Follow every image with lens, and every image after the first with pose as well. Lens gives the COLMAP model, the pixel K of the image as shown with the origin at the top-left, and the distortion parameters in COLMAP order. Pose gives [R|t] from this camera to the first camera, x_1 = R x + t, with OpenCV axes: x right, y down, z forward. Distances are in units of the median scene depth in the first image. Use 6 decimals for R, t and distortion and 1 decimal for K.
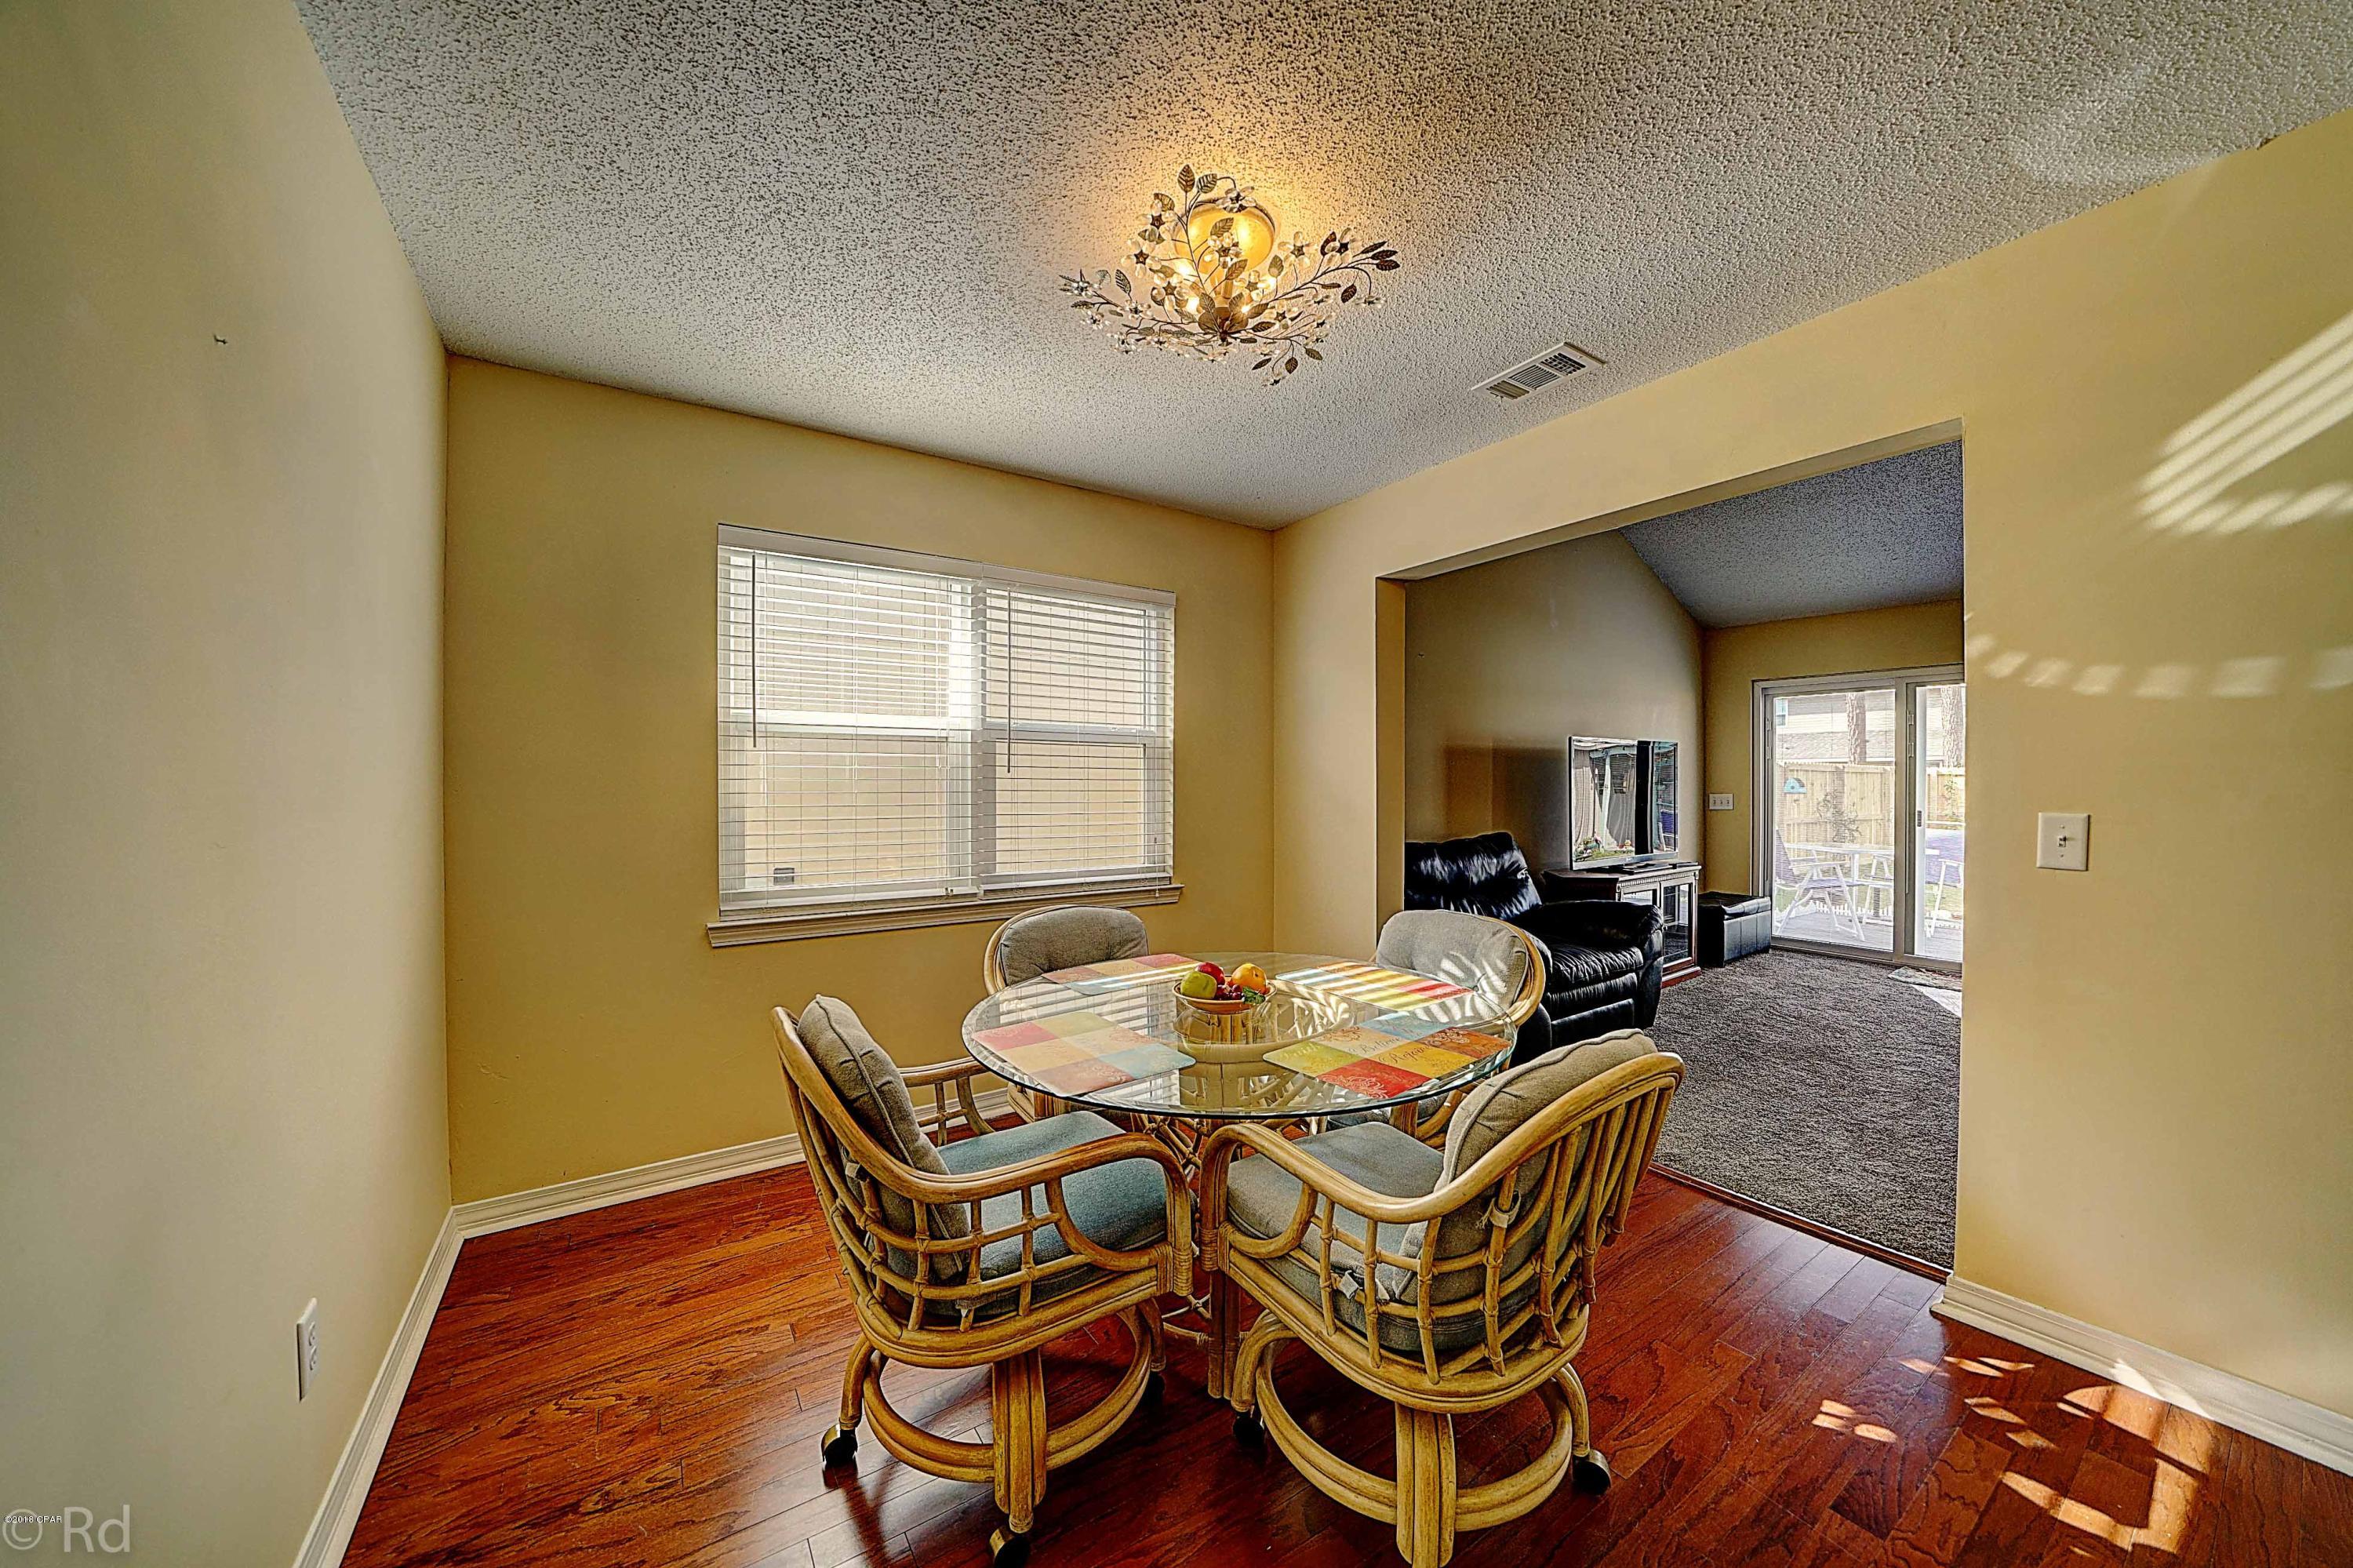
lens RADIAL K [[812.2, 0, 1204.2], [0, 812.2, 786.8], [0, 0, 1]] dist [0.000041, 0.000017]
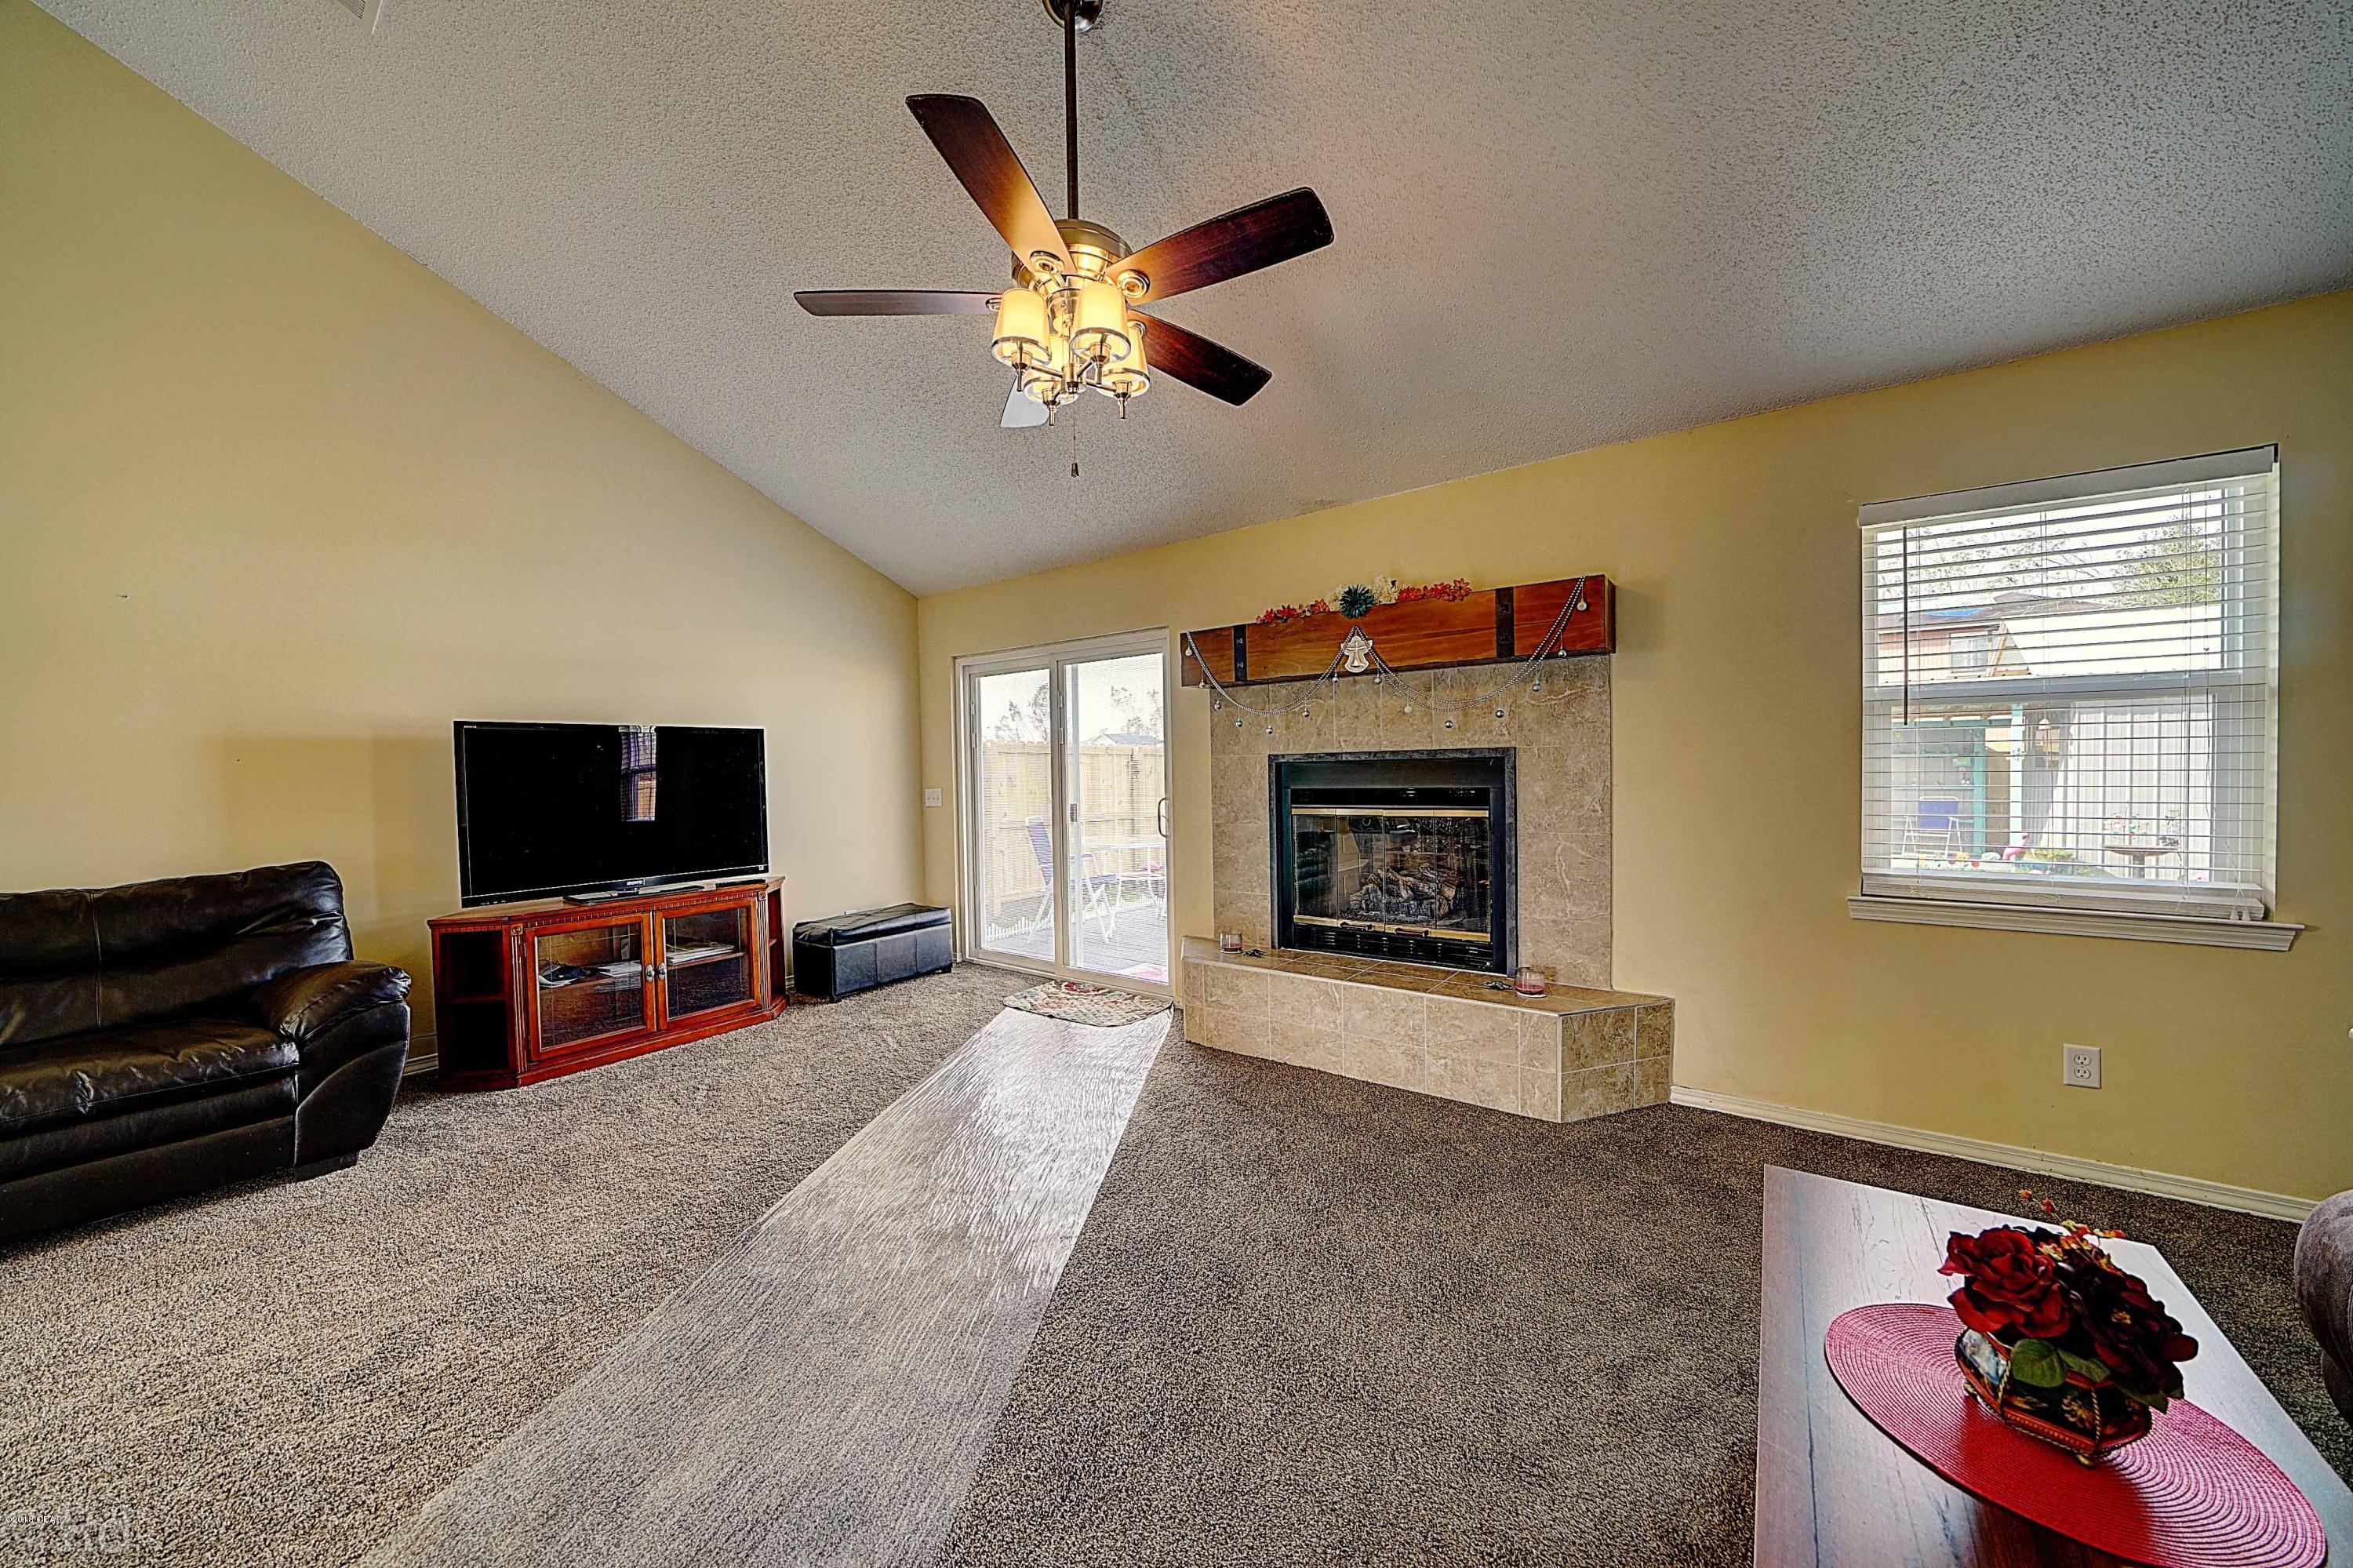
lens RADIAL K [[813.7, 0, 1177.8], [0, 813.7, 790.3], [0, 0, 1]] dist [-0.023110, 0.000076]
pose [[0.945339, -0.025618, 0.325080, 1.217438], [0.019778, 0.999578, 0.021257, -0.006144], [-0.325487, -0.013665, 0.945448, 0.202298]]
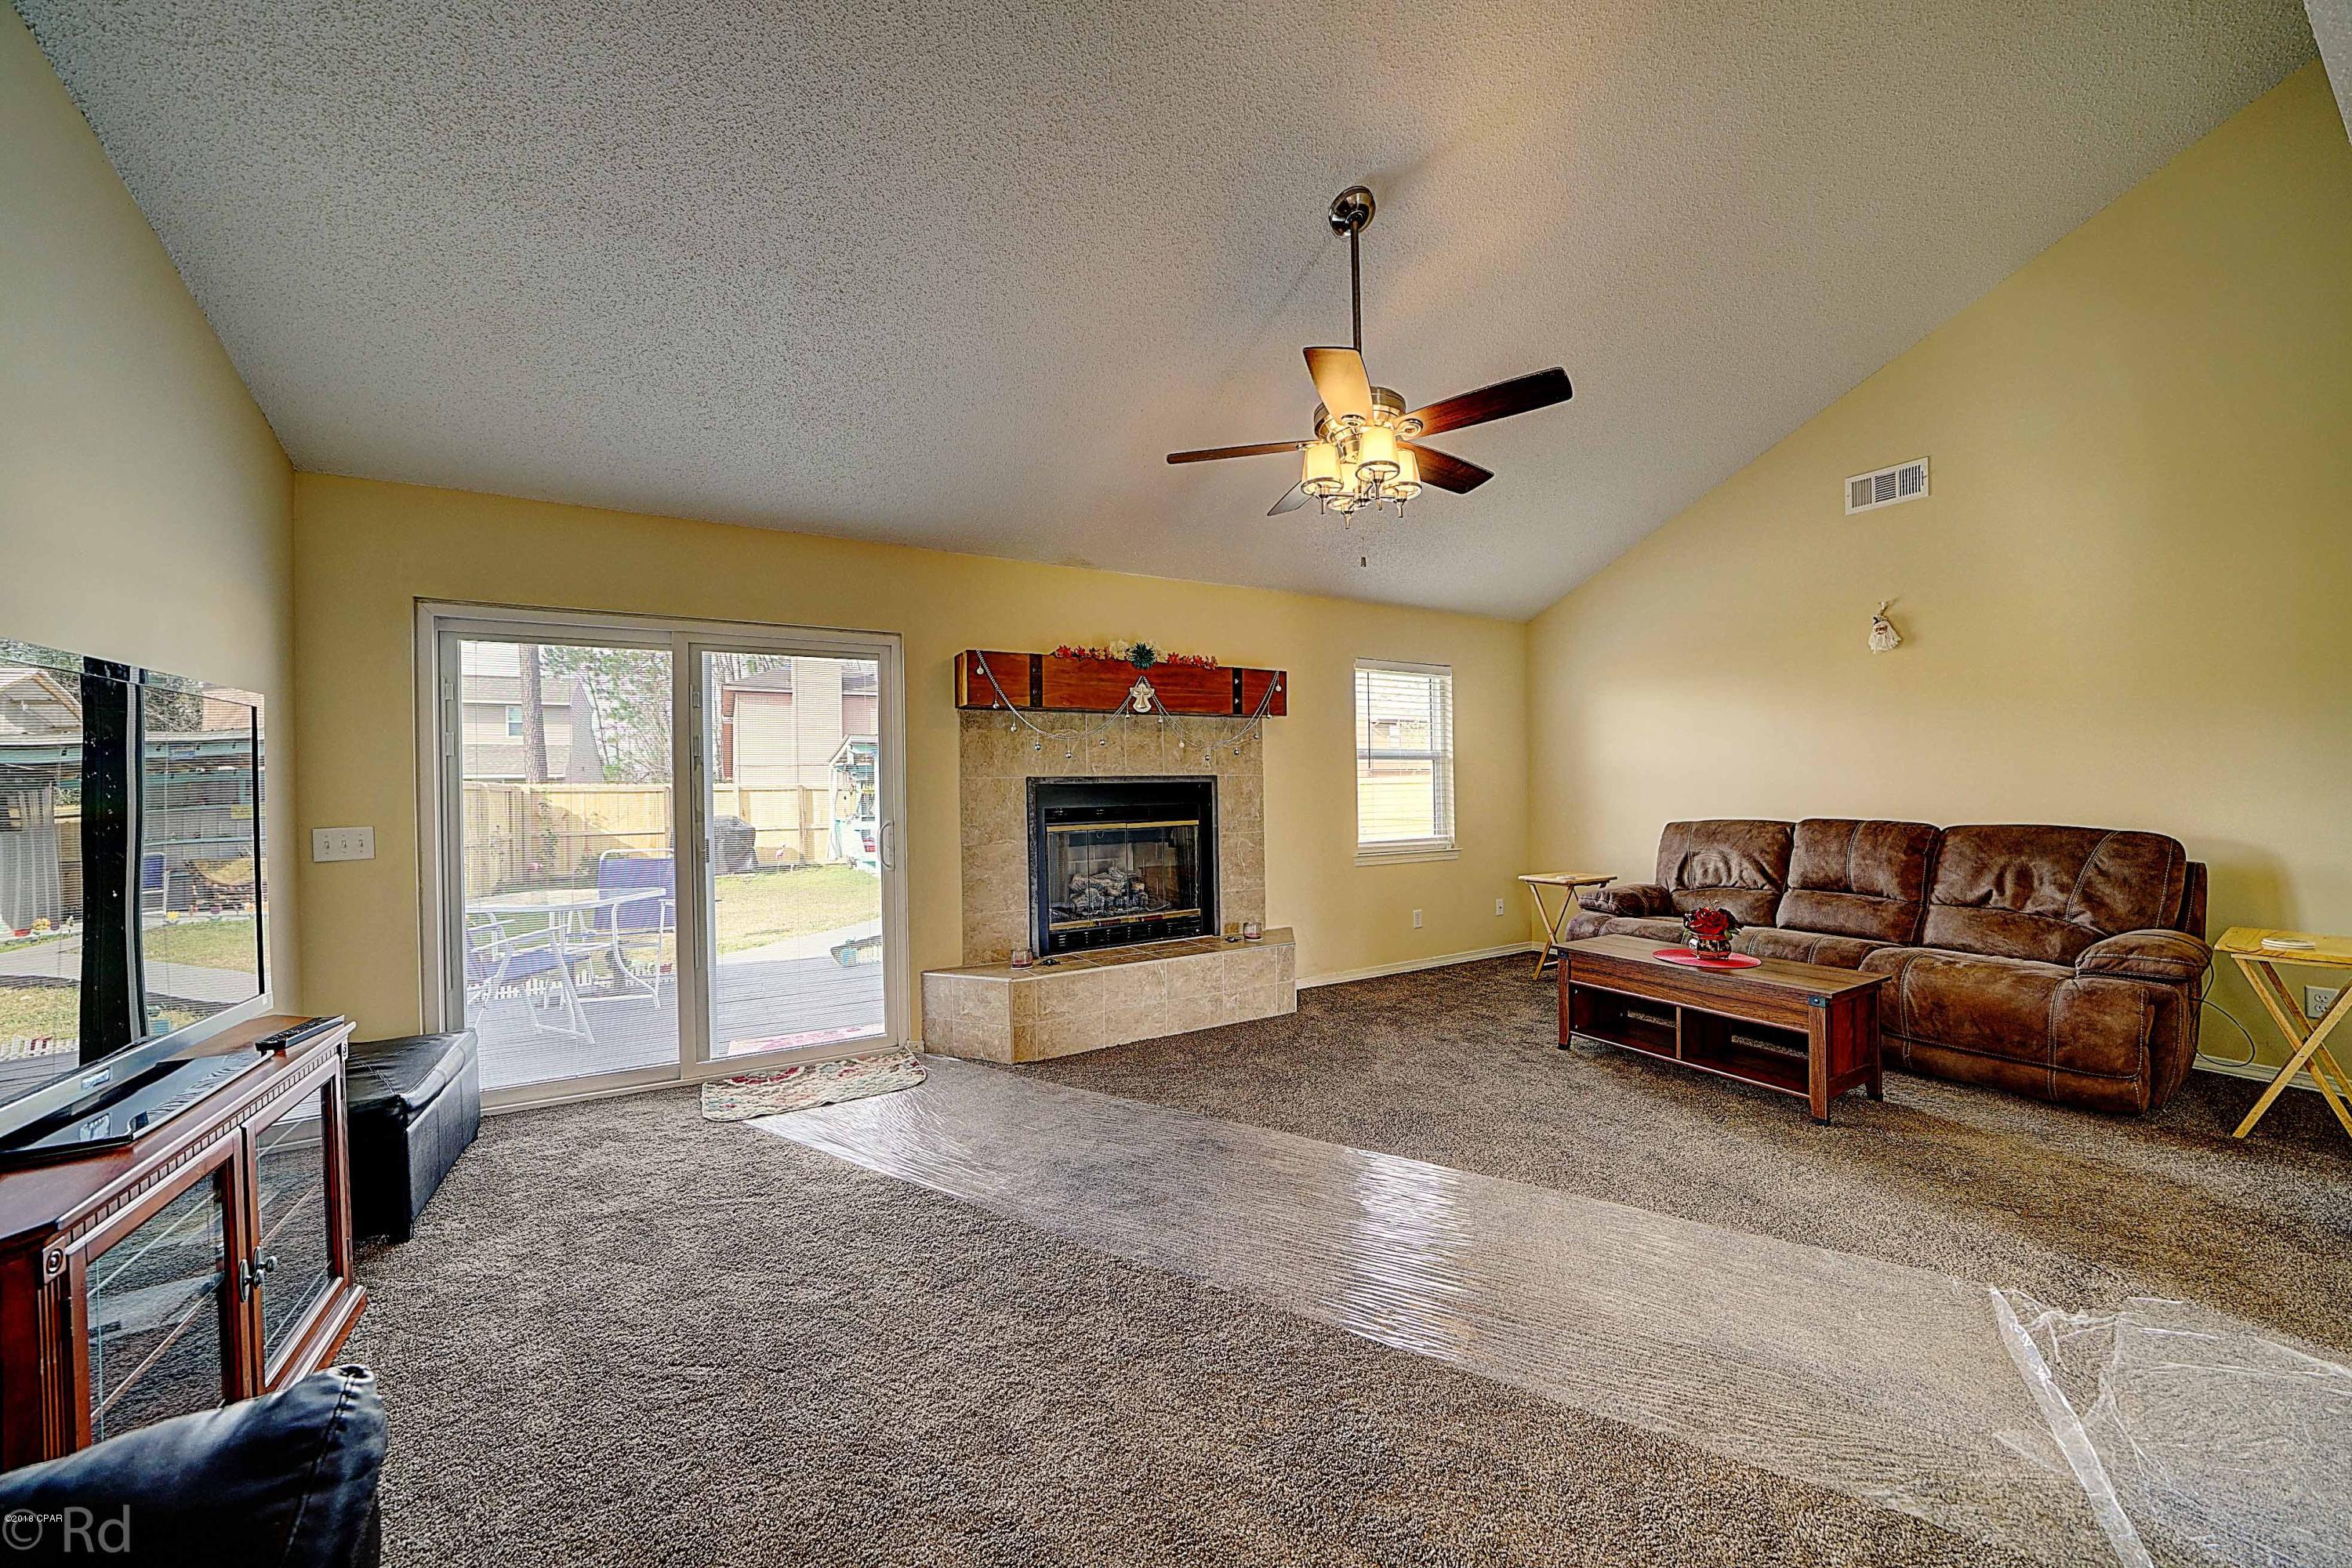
lens RADIAL K [[813.3, 0, 1177.3], [0, 813.3, 790.3], [0, 0, 1]] dist [-0.023110, 0.000076]
pose [[0.097414, -0.003749, 0.995237, 0.460178], [0.020567, 0.999787, 0.001753, -0.007366], [-0.995031, 0.020298, 0.097470, 0.962944]]
